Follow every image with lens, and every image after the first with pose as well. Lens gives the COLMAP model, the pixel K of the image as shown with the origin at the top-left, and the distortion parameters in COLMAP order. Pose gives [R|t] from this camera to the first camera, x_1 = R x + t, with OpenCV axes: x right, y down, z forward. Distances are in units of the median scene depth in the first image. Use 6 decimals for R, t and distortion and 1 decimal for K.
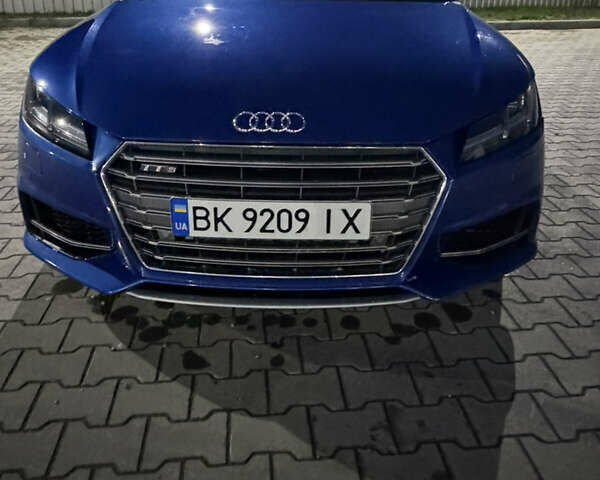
lens RADIAL K [[518.2, 0, 300.0], [0, 518.2, 240.0], [0, 0, 1]] dist [-0.005025, -0.002042]
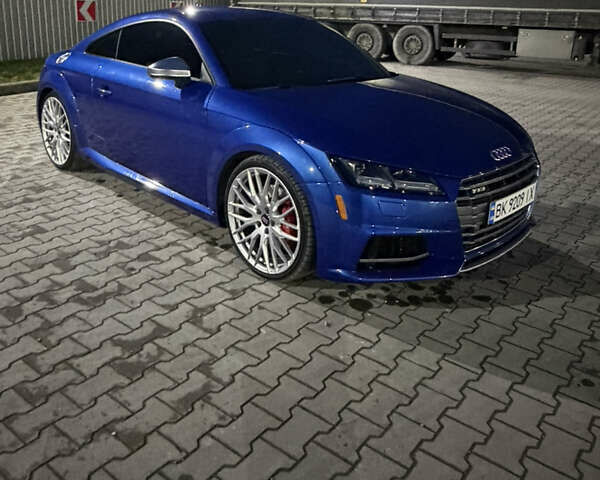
lens RADIAL K [[518.2, 0, 300.0], [0, 518.2, 240.0], [0, 0, 1]] dist [-0.005025, -0.002042]
pose [[0.689343, -0.278861, 0.668613, -1.965335], [0.323863, 0.944206, 0.059900, -0.284165], [-0.648012, 0.175248, 0.741194, 0.093653]]
